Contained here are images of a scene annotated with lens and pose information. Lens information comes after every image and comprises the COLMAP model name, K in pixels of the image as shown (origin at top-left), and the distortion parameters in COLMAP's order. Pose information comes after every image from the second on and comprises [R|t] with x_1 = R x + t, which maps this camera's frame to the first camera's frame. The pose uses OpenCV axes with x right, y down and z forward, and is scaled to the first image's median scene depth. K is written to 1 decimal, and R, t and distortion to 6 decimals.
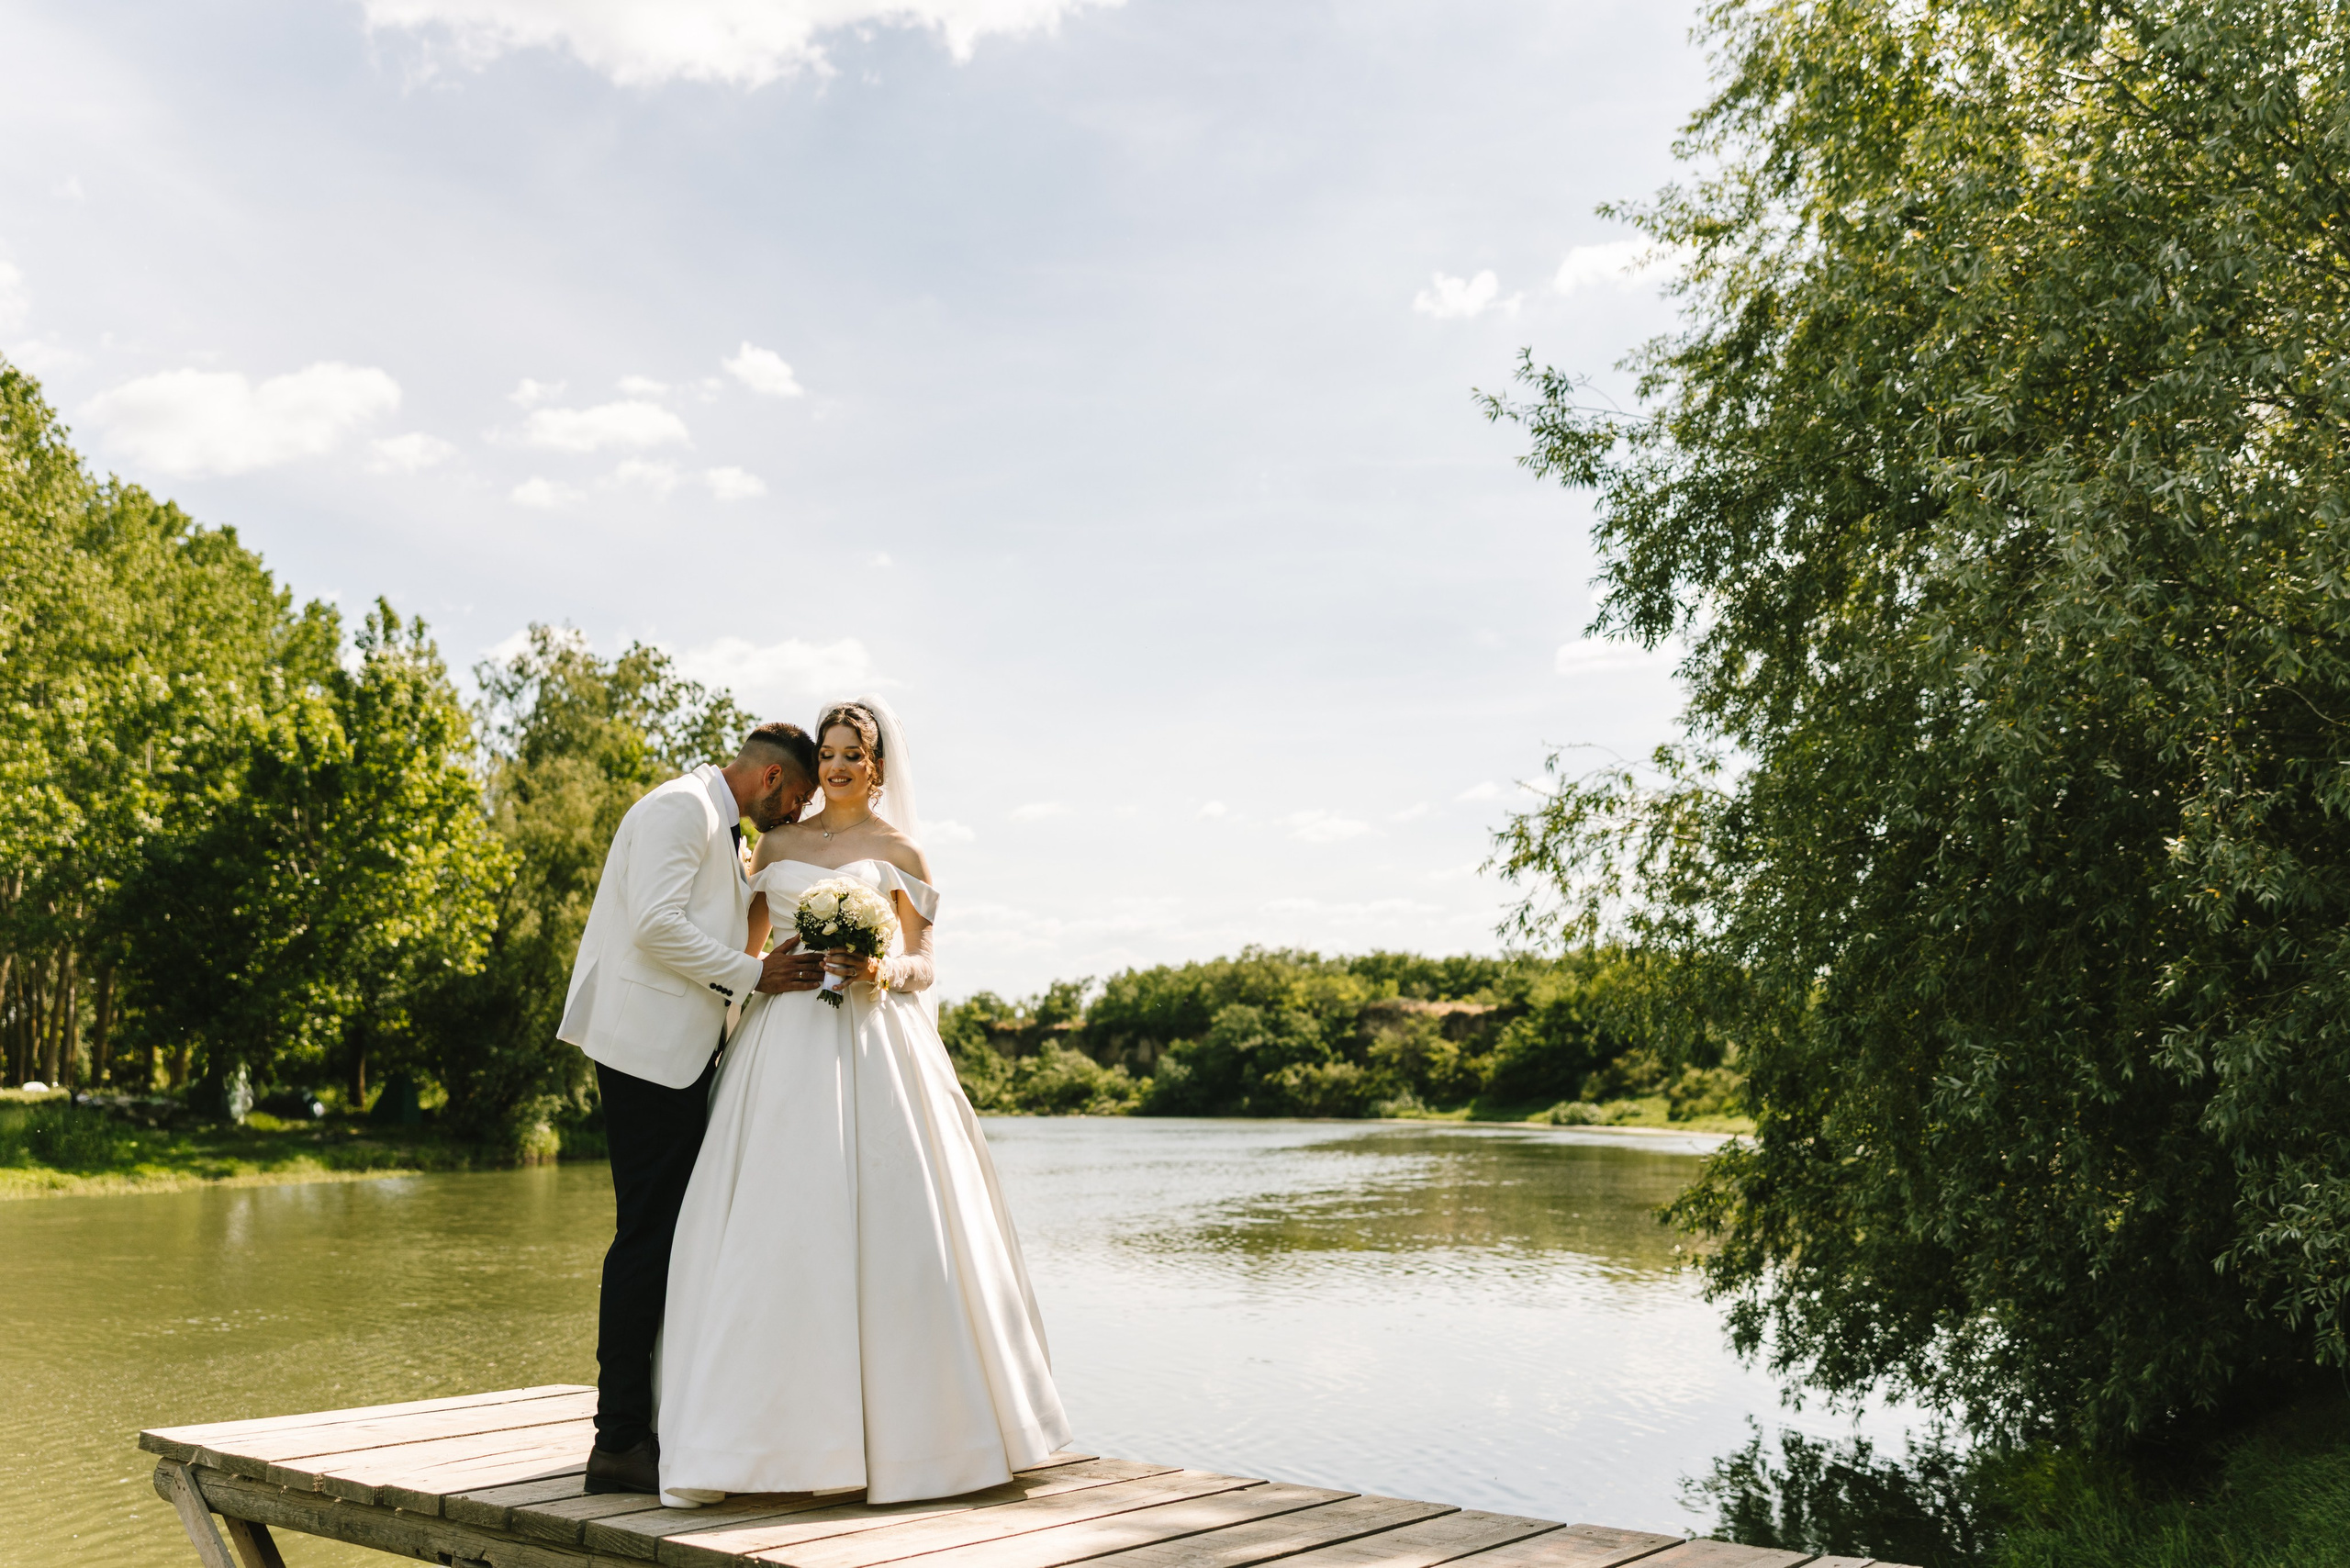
lens RADIAL K [[1650.4, 0, 1179.1], [0, 1650.4, 697.9], [0, 0, 1]] dist [0.031791, -0.045925]
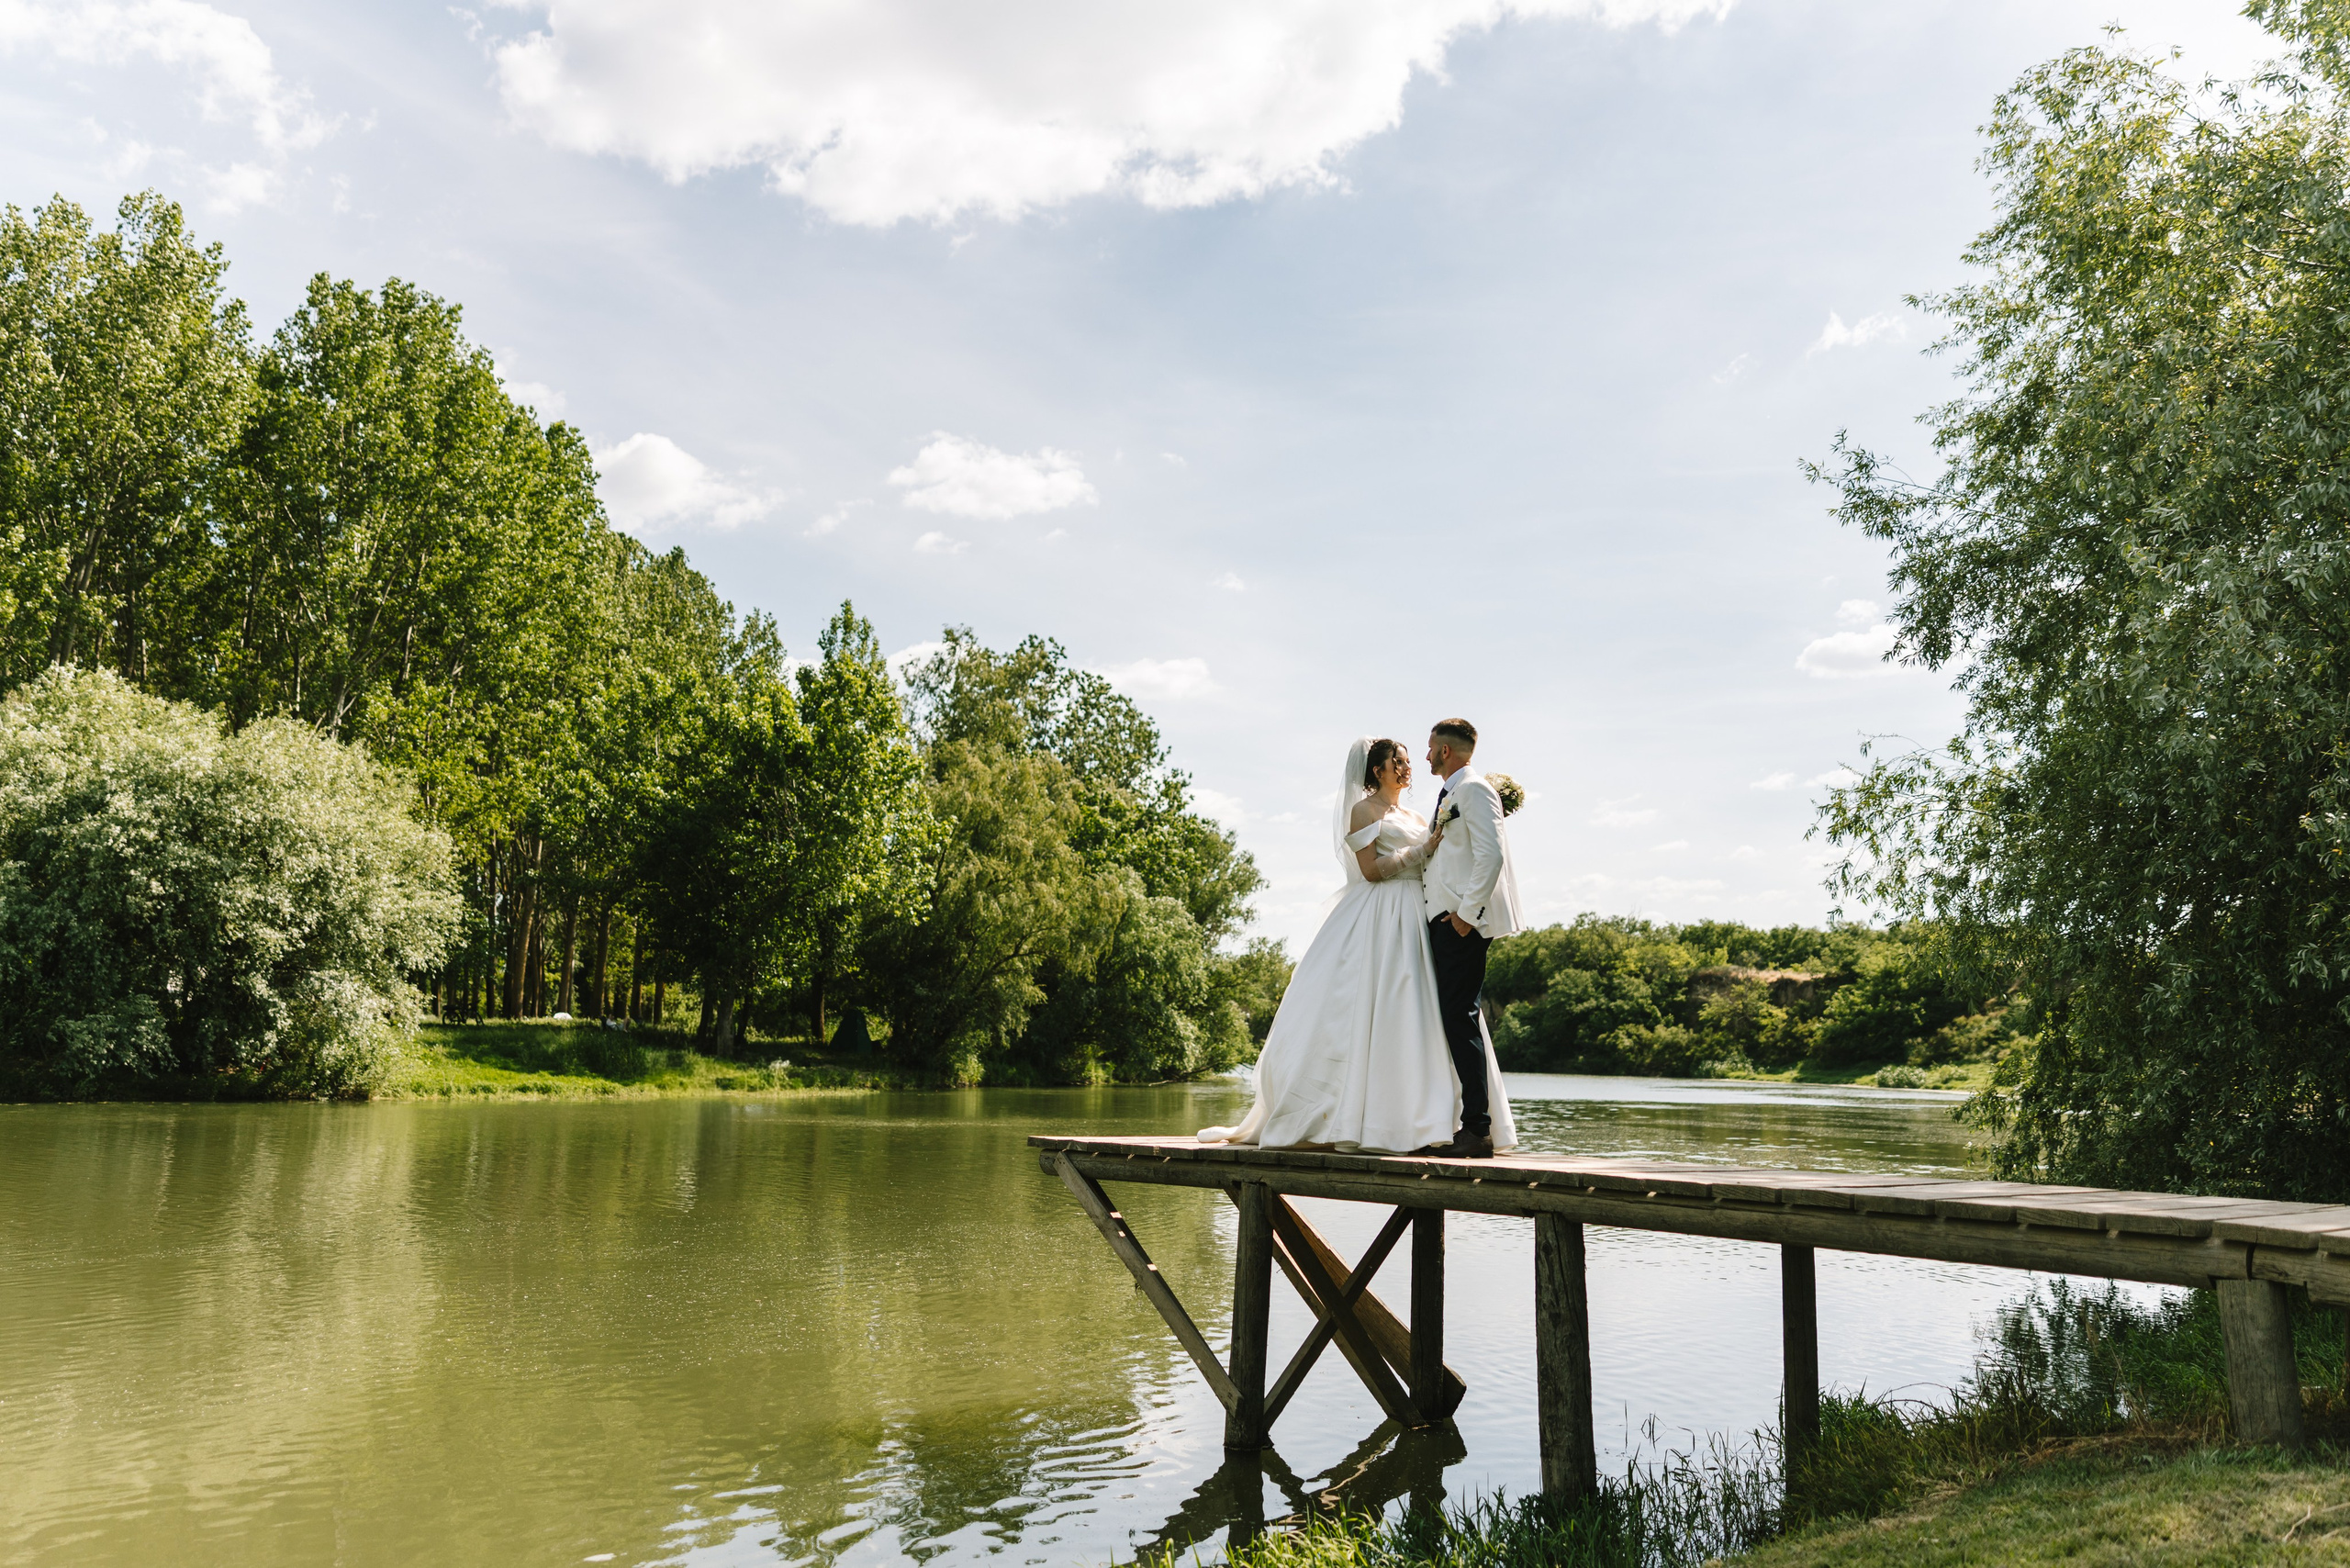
lens RADIAL K [[1676.2, 0, 1234.4], [0, 1676.2, 735.3], [0, 0, 1]] dist [0.001988, -0.013294]
pose [[0.988578, -0.005060, -0.150623, -0.017145], [0.010637, 0.999286, 0.036243, -0.007160], [0.150332, -0.037431, 0.987927, -0.100781]]
